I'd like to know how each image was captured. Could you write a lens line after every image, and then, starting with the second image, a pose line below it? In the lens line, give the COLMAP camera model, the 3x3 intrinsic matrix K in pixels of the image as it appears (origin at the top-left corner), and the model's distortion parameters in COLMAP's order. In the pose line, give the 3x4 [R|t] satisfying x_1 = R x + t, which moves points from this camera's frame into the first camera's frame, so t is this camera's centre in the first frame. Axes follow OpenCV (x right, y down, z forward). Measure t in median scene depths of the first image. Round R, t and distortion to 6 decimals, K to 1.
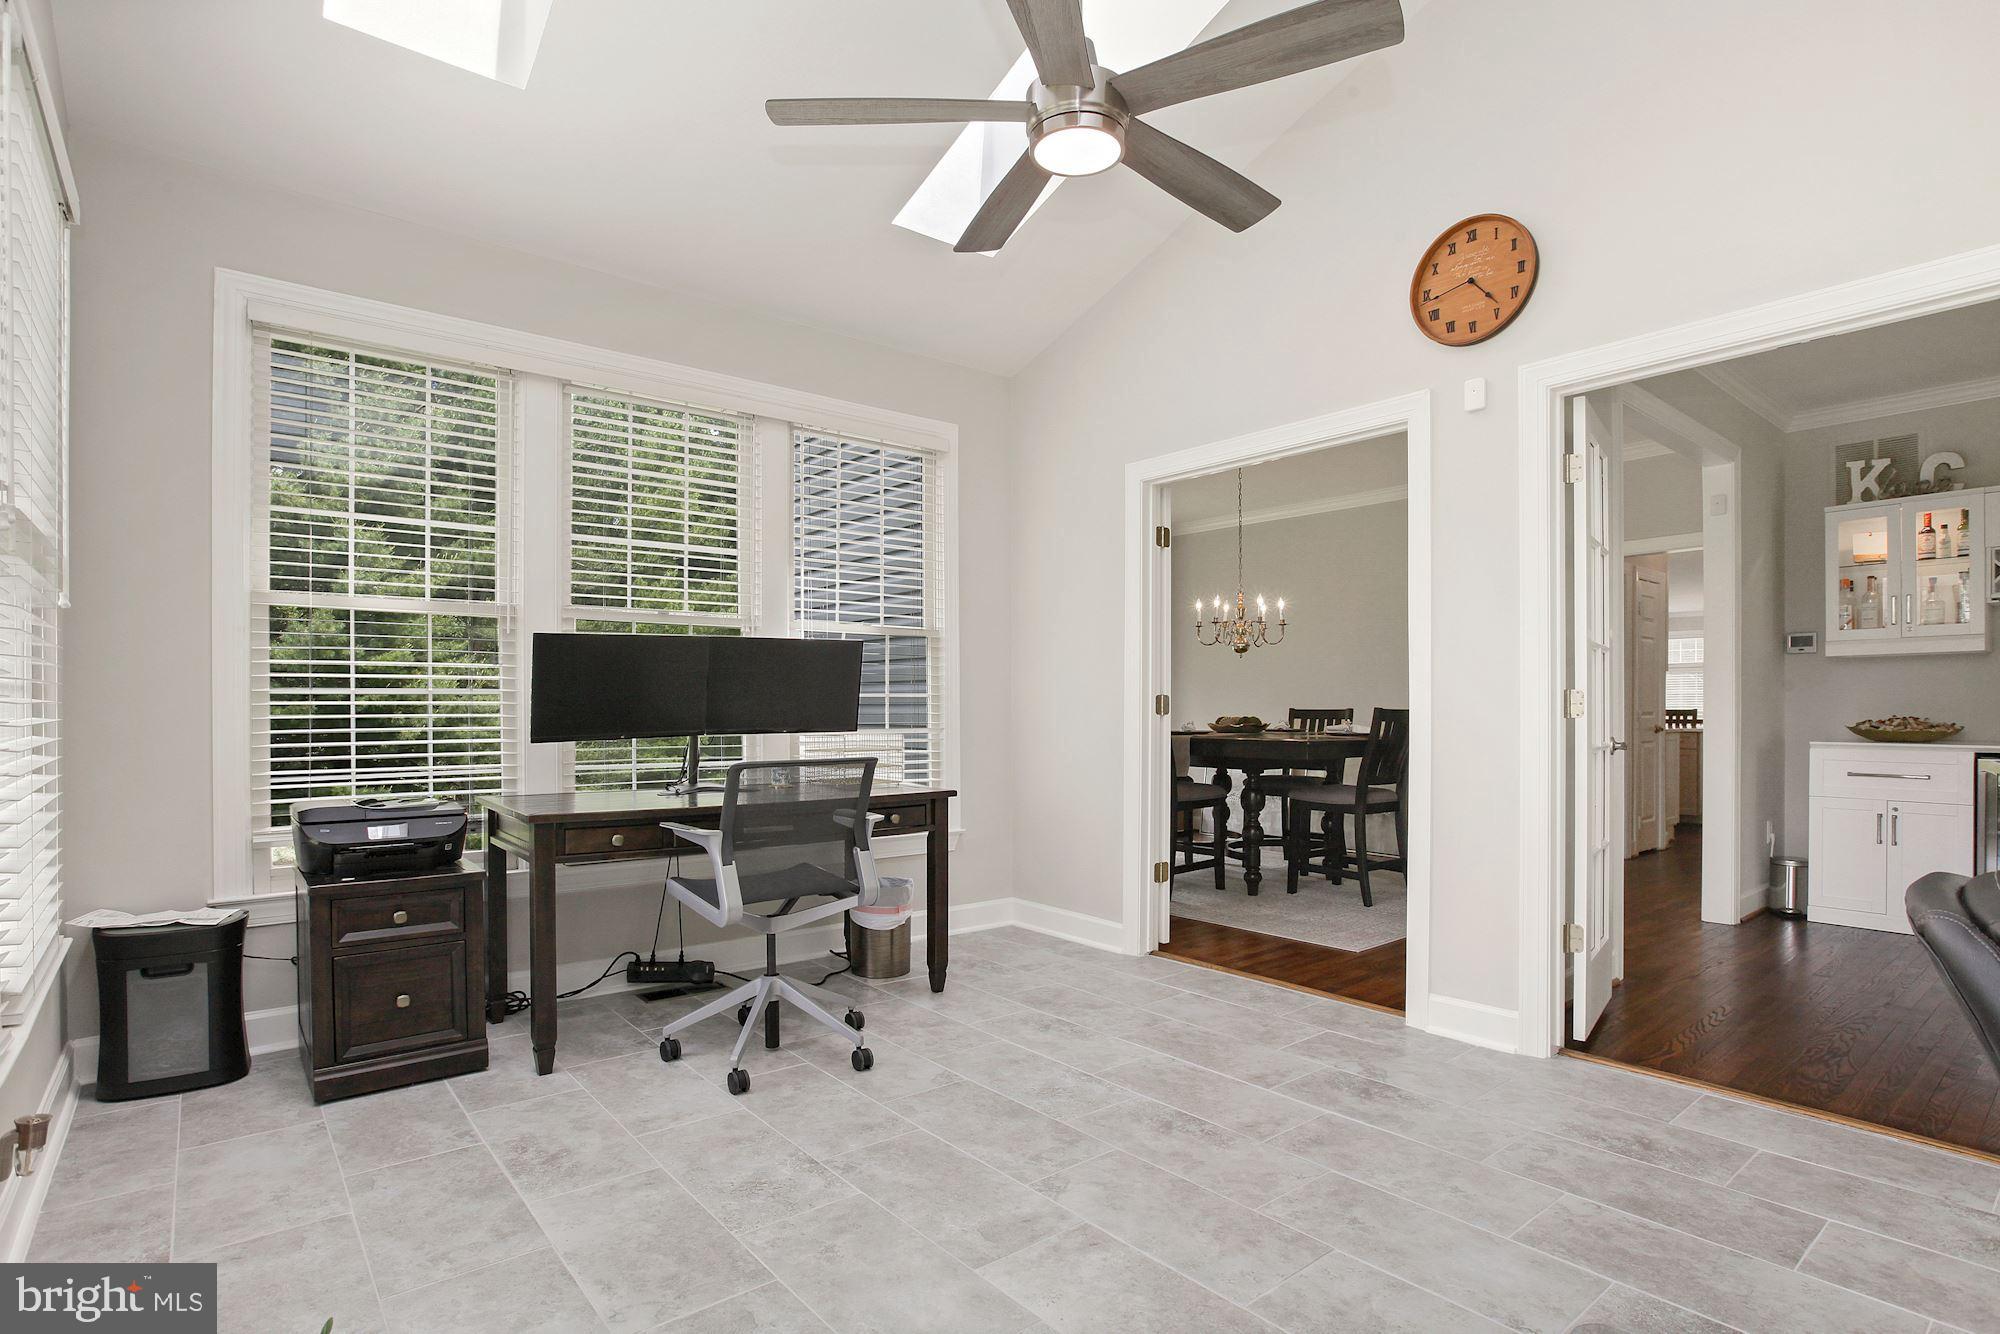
lens RADIAL K [[1010.7, 0, 1017.5], [0, 1010.7, 724.1], [0, 0, 1]] dist [-0.079067, 0.034322]
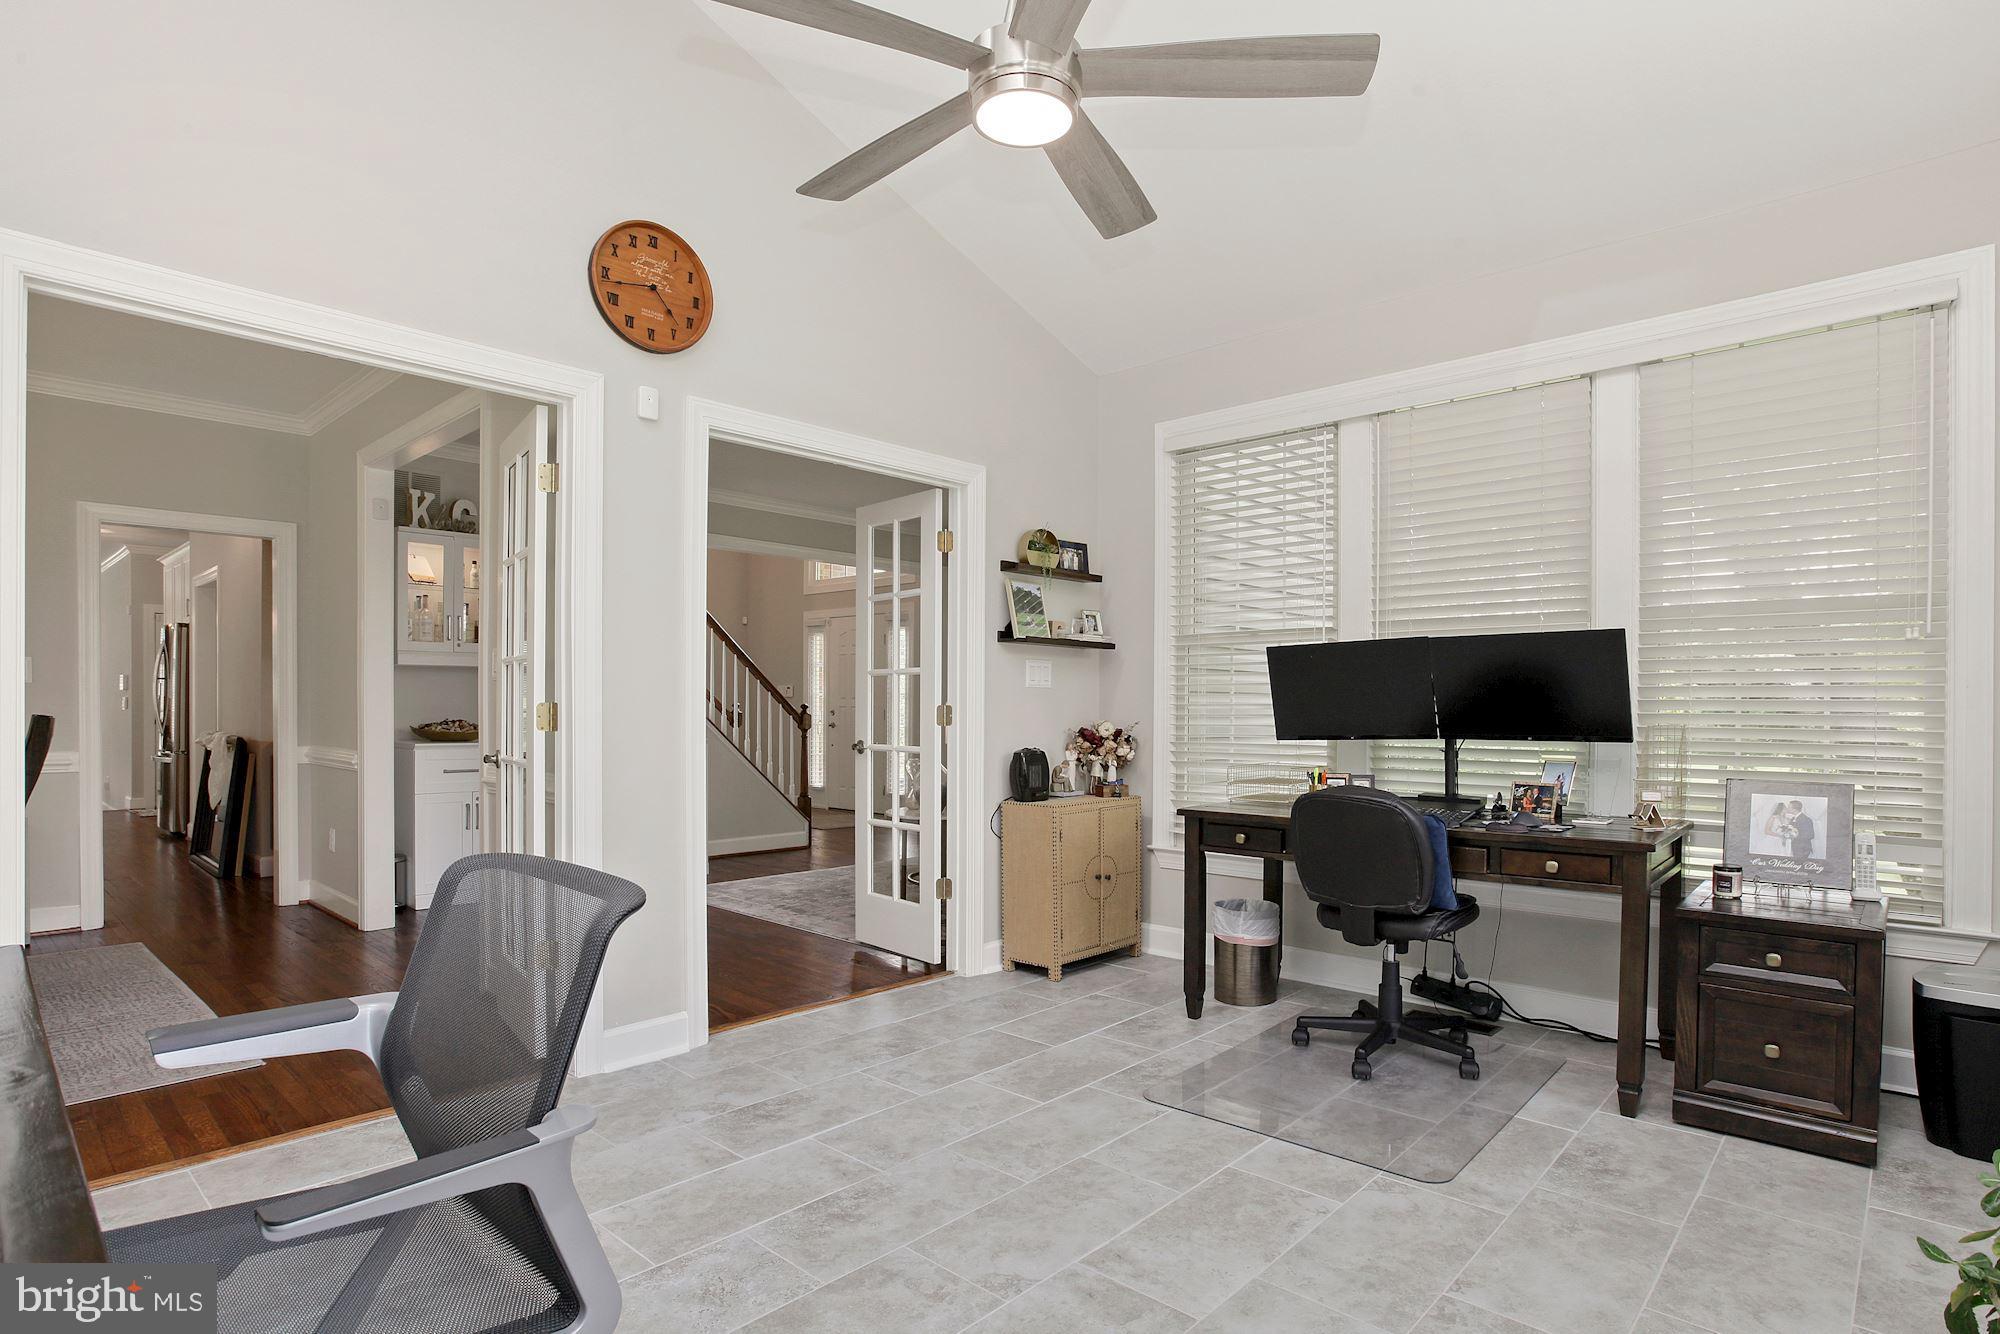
lens RADIAL K [[1010.7, 0, 1017.5], [0, 1010.7, 724.1], [0, 0, 1]] dist [-0.079067, 0.034322]
pose [[-0.137217, -0.017055, 0.990394, -0.591826], [0.008355, 0.999796, 0.018375, -0.030013], [-0.990506, 0.010797, -0.137046, 0.801932]]
